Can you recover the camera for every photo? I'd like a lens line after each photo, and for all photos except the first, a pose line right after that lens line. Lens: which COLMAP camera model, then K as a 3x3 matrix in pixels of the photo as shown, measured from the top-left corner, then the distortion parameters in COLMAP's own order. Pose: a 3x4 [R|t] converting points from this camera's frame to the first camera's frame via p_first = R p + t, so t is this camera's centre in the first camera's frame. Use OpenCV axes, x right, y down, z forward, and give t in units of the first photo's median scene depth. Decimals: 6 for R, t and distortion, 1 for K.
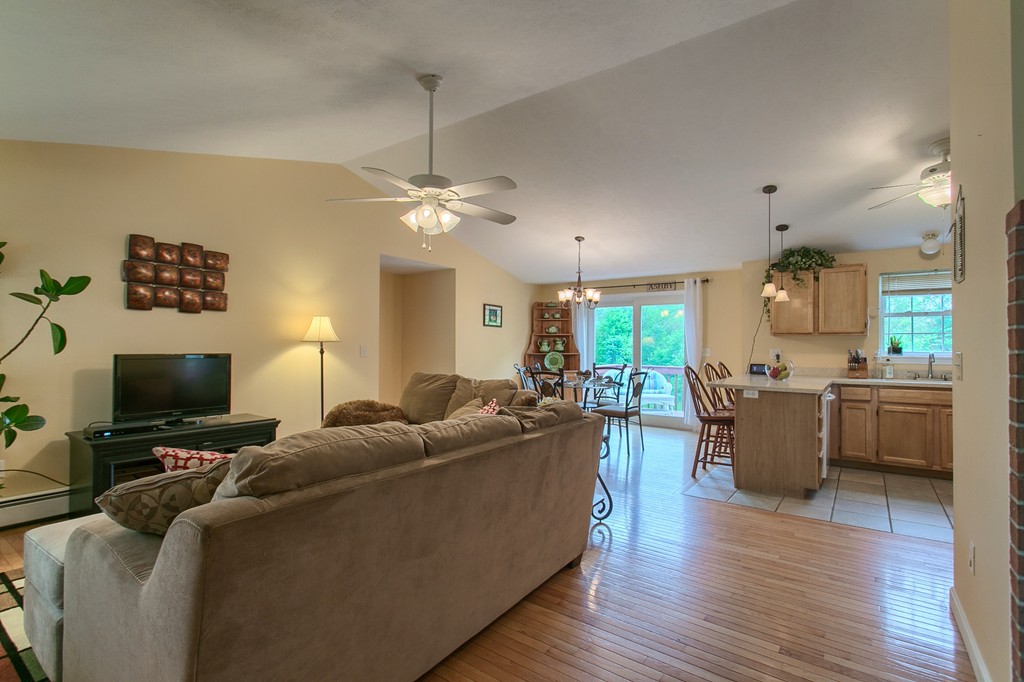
lens RADIAL K [[484.6, 0, 517.2], [0, 484.6, 347.2], [0, 0, 1]] dist [0.003316, 0.001022]
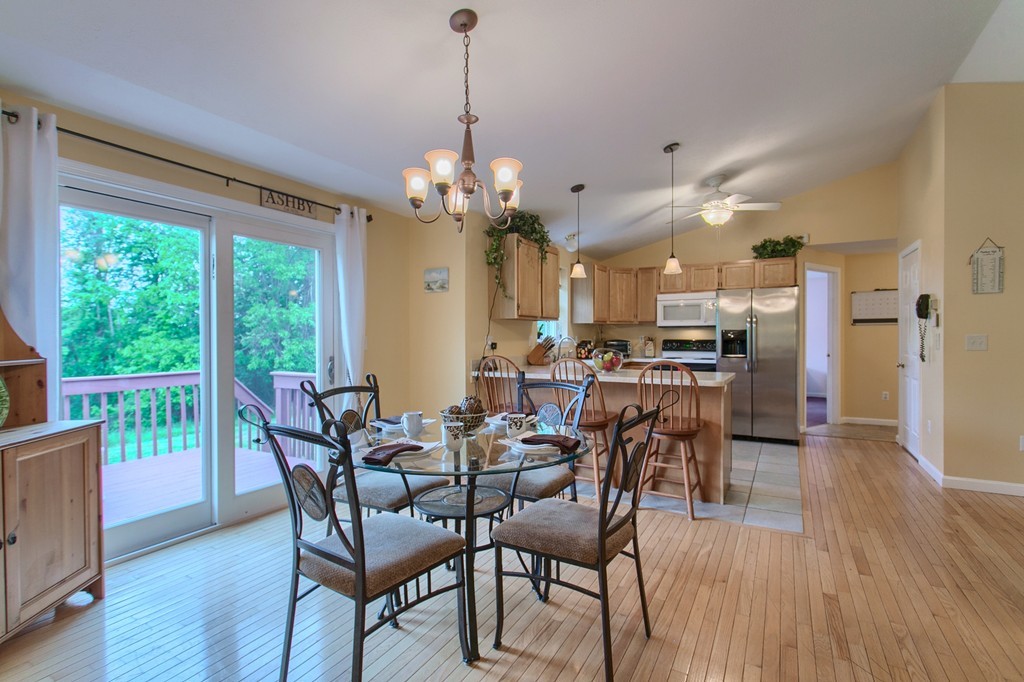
lens RADIAL K [[484.6, 0, 503.8], [0, 484.6, 338.3], [0, 0, 1]] dist [0.003316, 0.001022]
pose [[-0.091699, -0.012411, 0.995709, -0.201891], [0.000303, 0.999922, 0.012491, -0.001569], [-0.995787, 0.001447, -0.091688, 0.899987]]
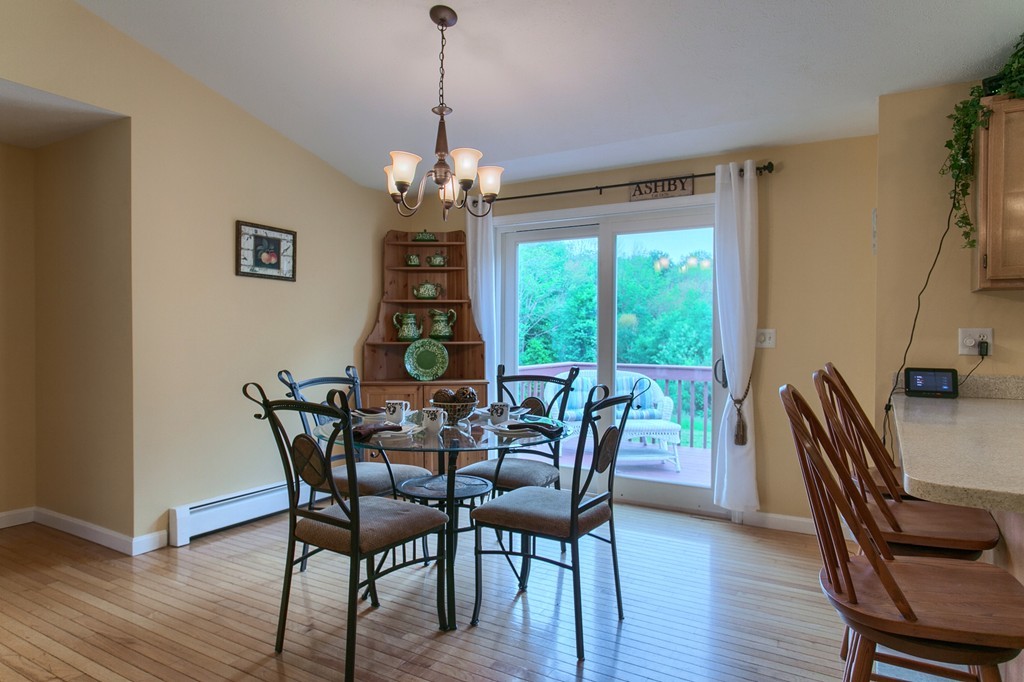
lens RADIAL K [[620.5, 0, 512.6], [0, 620.5, 340.5], [0, 0, 1]] dist [-0.006622, -0.000548]
pose [[0.996452, -0.002792, 0.084114, 0.125045], [0.002180, 0.999970, 0.007372, 0.008219], [-0.084132, -0.007162, 0.996429, 0.486543]]
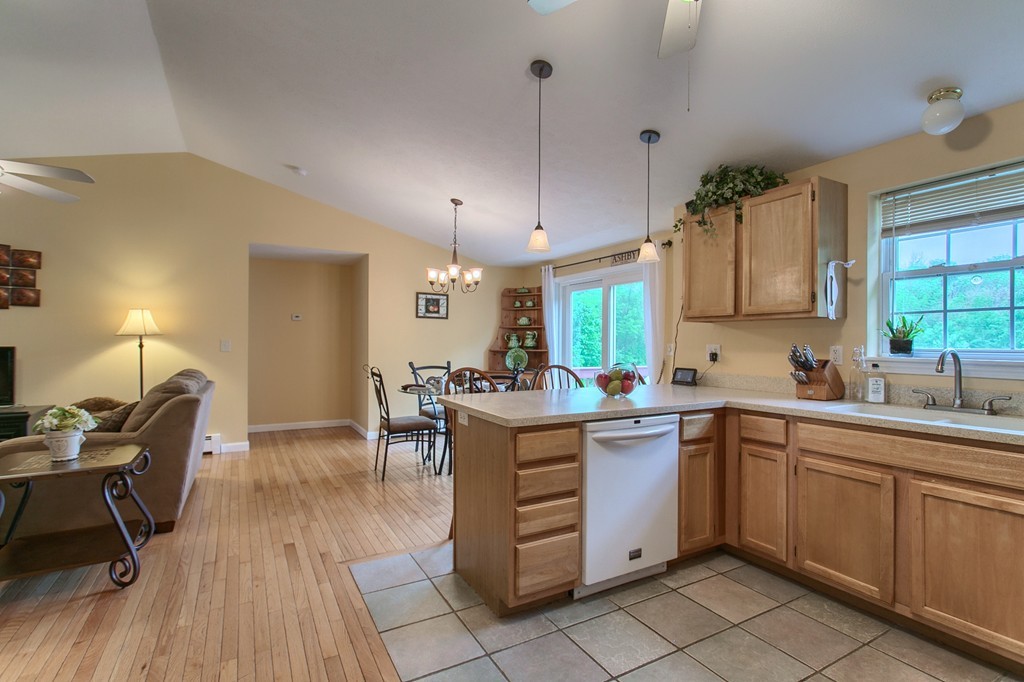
lens RADIAL K [[484.6, 0, 516.7], [0, 484.6, 346.6], [0, 0, 1]] dist [0.003316, 0.001022]
pose [[0.907724, 0.003413, -0.419555, 0.486819], [-0.001386, 0.999986, 0.005136, 0.003595], [0.419567, -0.004081, 0.907715, 0.300421]]
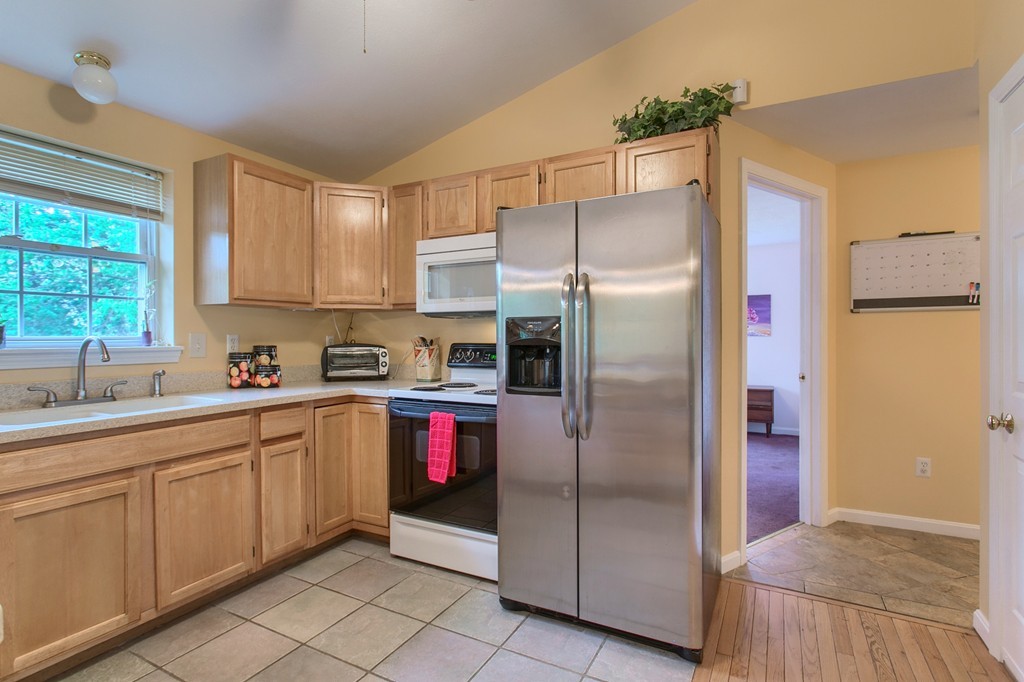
lens RADIAL K [[501.0, 0, 512.7], [0, 501.0, 340.9], [0, 0, 1]] dist [0.011761, -0.000823]
pose [[-0.125928, -0.014294, 0.991936, 0.266049], [-0.000715, 0.999897, 0.014318, 0.004307], [-0.992039, 0.001094, -0.125925, 0.497769]]
